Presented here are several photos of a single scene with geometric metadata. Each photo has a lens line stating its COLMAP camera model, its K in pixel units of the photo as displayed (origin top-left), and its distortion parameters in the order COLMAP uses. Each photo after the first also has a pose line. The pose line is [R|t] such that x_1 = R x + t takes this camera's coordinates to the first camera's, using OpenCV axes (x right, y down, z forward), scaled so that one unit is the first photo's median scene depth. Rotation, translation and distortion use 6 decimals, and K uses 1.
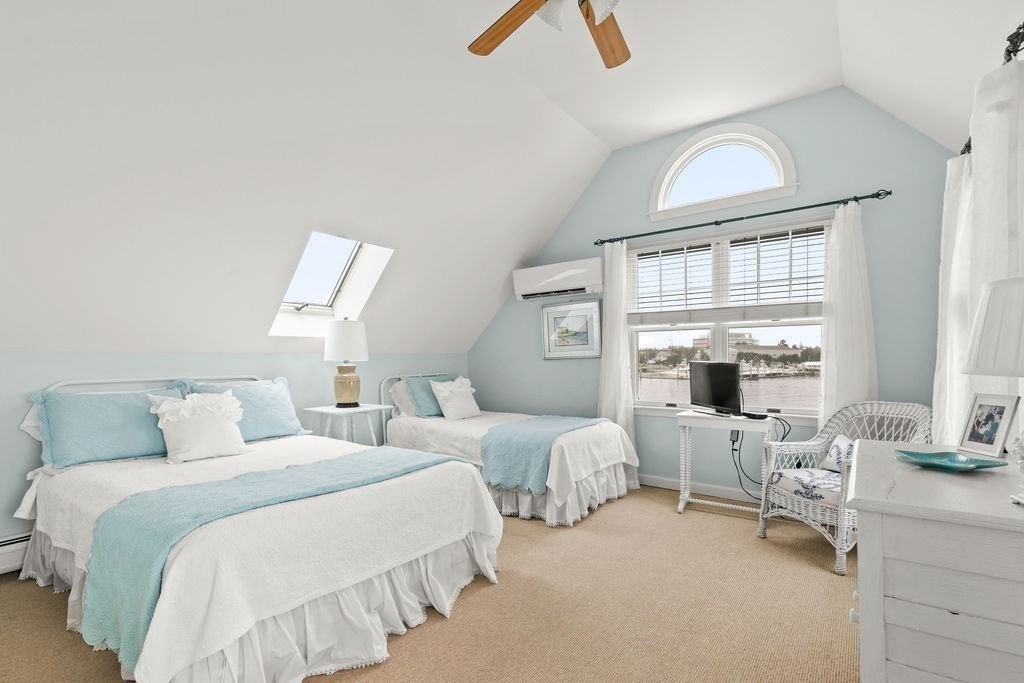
lens RADIAL K [[457.9, 0, 511.5], [0, 457.9, 353.5], [0, 0, 1]] dist [-0.008738, -0.000041]
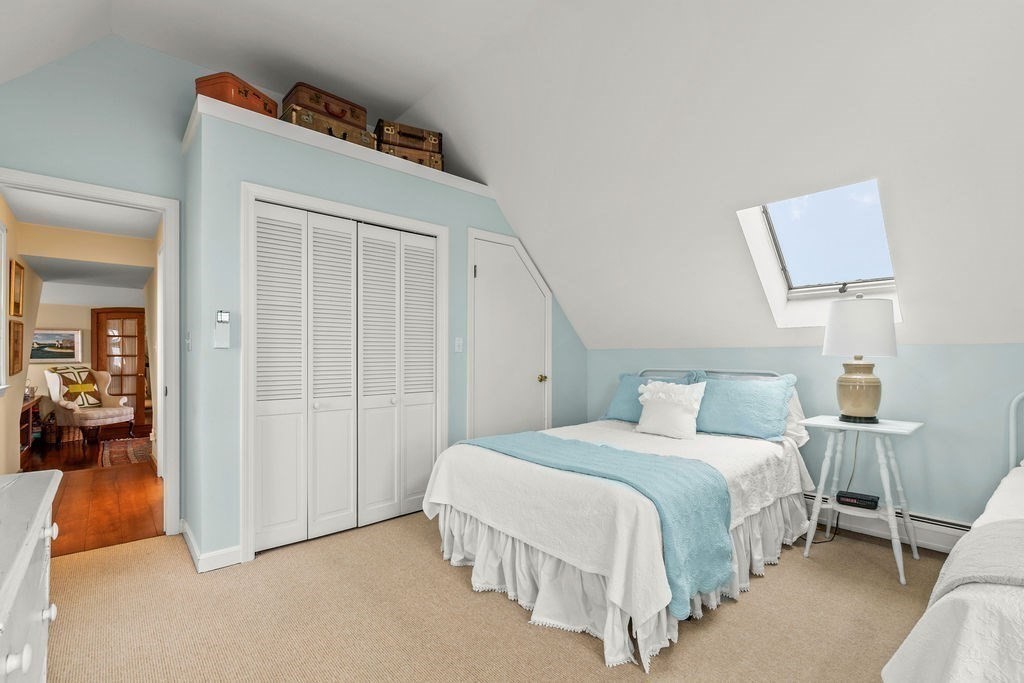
lens RADIAL K [[457.9, 0, 511.5], [0, 457.9, 353.5], [0, 0, 1]] dist [-0.008738, -0.000041]
pose [[-0.202478, 0.000988, -0.979286, 0.448040], [0.021244, 0.999769, -0.003384, 0.002728], [0.979056, -0.021489, -0.202452, 0.621126]]
